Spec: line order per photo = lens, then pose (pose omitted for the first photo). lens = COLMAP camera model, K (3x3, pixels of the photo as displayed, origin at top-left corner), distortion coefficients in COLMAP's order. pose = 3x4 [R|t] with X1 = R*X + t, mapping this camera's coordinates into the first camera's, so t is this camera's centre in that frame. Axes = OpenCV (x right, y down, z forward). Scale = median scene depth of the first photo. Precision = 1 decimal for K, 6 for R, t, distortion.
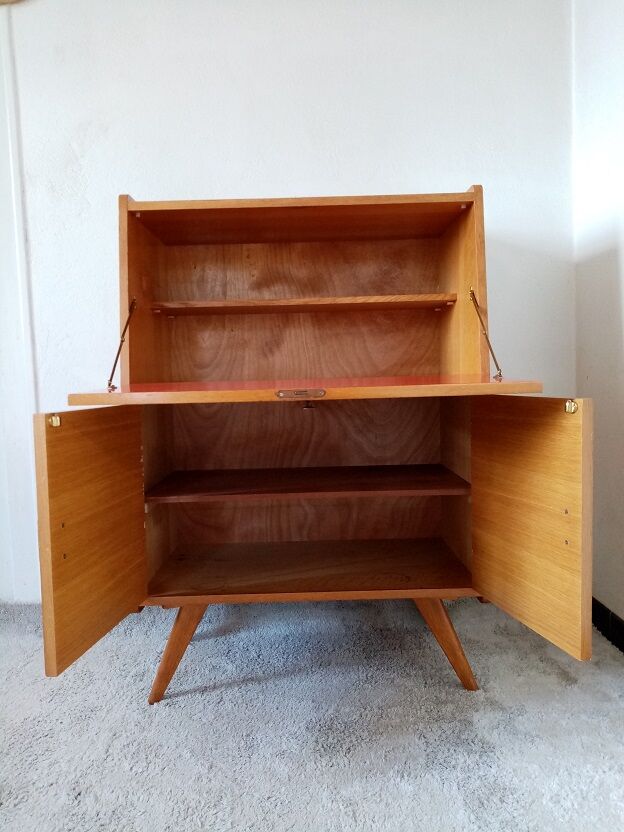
lens RADIAL K [[656.2, 0, 312.0], [0, 656.2, 416.0], [0, 0, 1]] dist [0.030776, -0.073715]
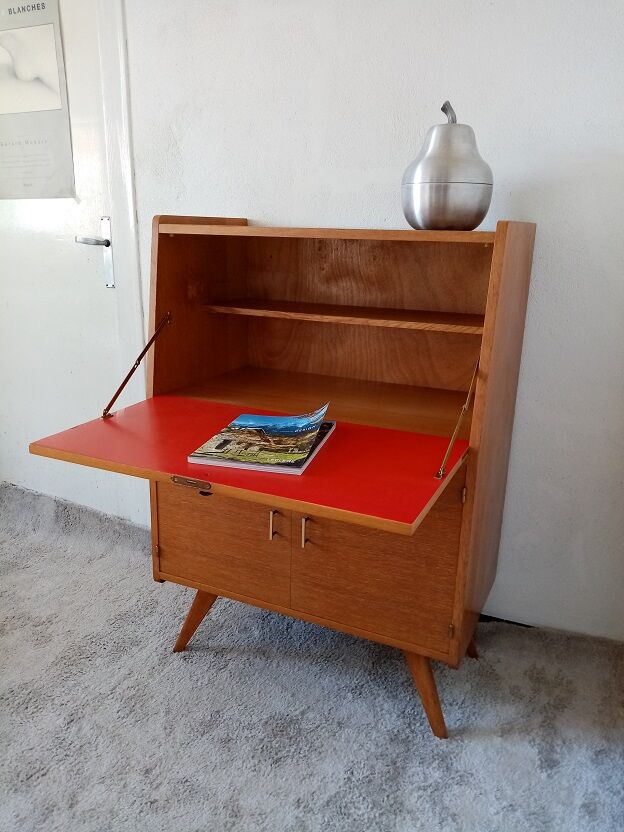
lens RADIAL K [[656.2, 0, 312.0], [0, 656.2, 416.0], [0, 0, 1]] dist [0.030776, -0.073715]
pose [[0.902279, 0.163458, -0.398966, 0.372797], [-0.074752, 0.970641, 0.228622, -0.261516], [0.424623, -0.176457, 0.888008, 0.108064]]
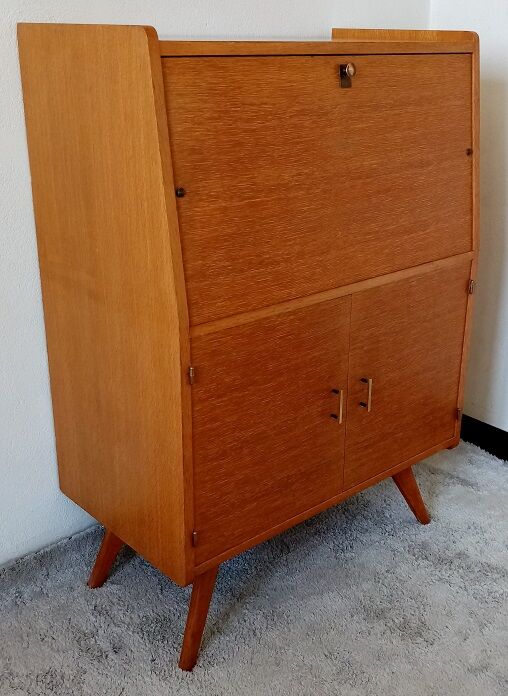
lens RADIAL K [[814.4, 0, 286.4], [0, 814.4, 346.6], [0, 0, 1]] dist [0.019529, -0.020556]
pose [[0.737835, -0.205863, 0.642821, -0.701132], [0.010050, 0.955600, 0.294495, -0.249211], [-0.674906, -0.210829, 0.707145, 0.255252]]
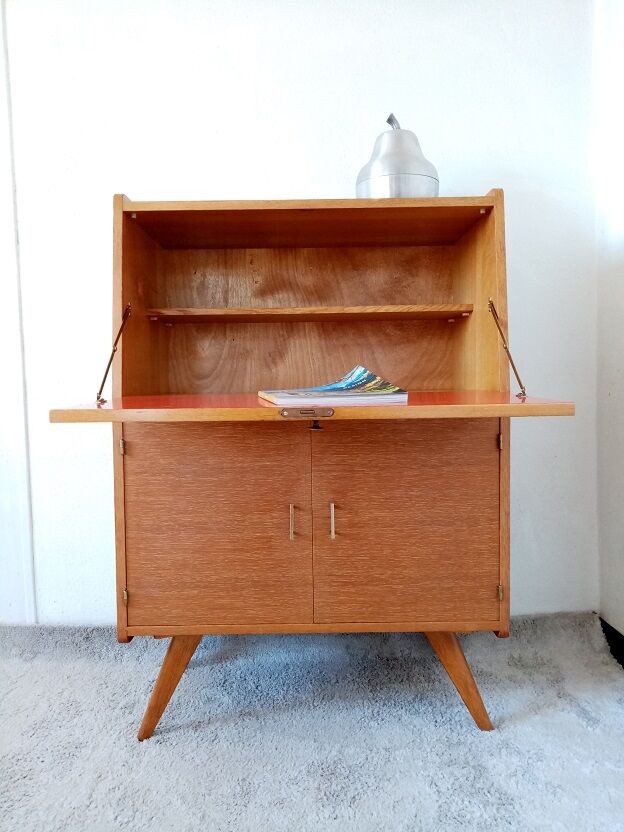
lens RADIAL K [[656.2, 0, 312.0], [0, 656.2, 416.0], [0, 0, 1]] dist [0.030776, -0.073715]
pose [[0.999915, 0.012806, -0.002344, -0.005670], [-0.012832, 0.999849, -0.011741, -0.012307], [0.002193, 0.011770, 0.999928, 0.063344]]
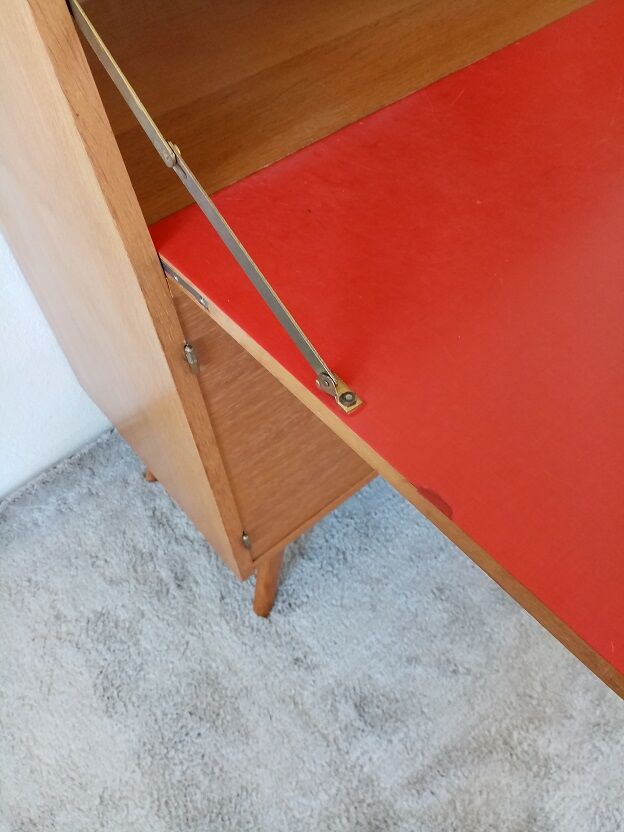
lens RADIAL K [[656.2, 0, 312.0], [0, 656.2, 416.0], [0, 0, 1]] dist [0.030776, -0.073715]
pose [[0.776509, -0.511973, 0.367310, -0.335442], [0.091108, 0.668036, 0.738531, -0.195562], [-0.623484, -0.540011, 0.565381, 0.660765]]
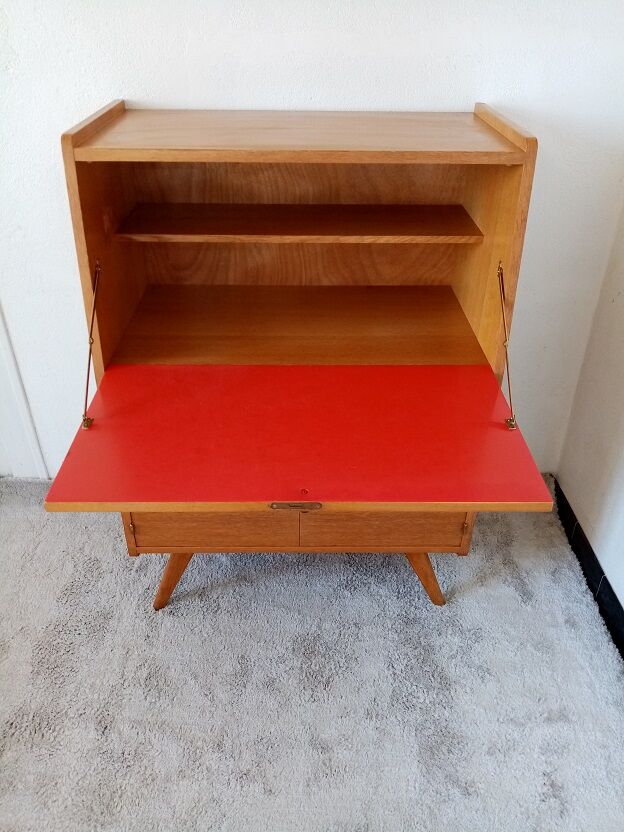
lens RADIAL K [[656.2, 0, 312.0], [0, 656.2, 416.0], [0, 0, 1]] dist [0.030776, -0.073715]
pose [[0.999257, 0.026515, 0.027960, -0.015707], [-0.036862, 0.869170, 0.493138, -0.403689], [-0.011226, -0.493802, 0.869502, 0.164774]]
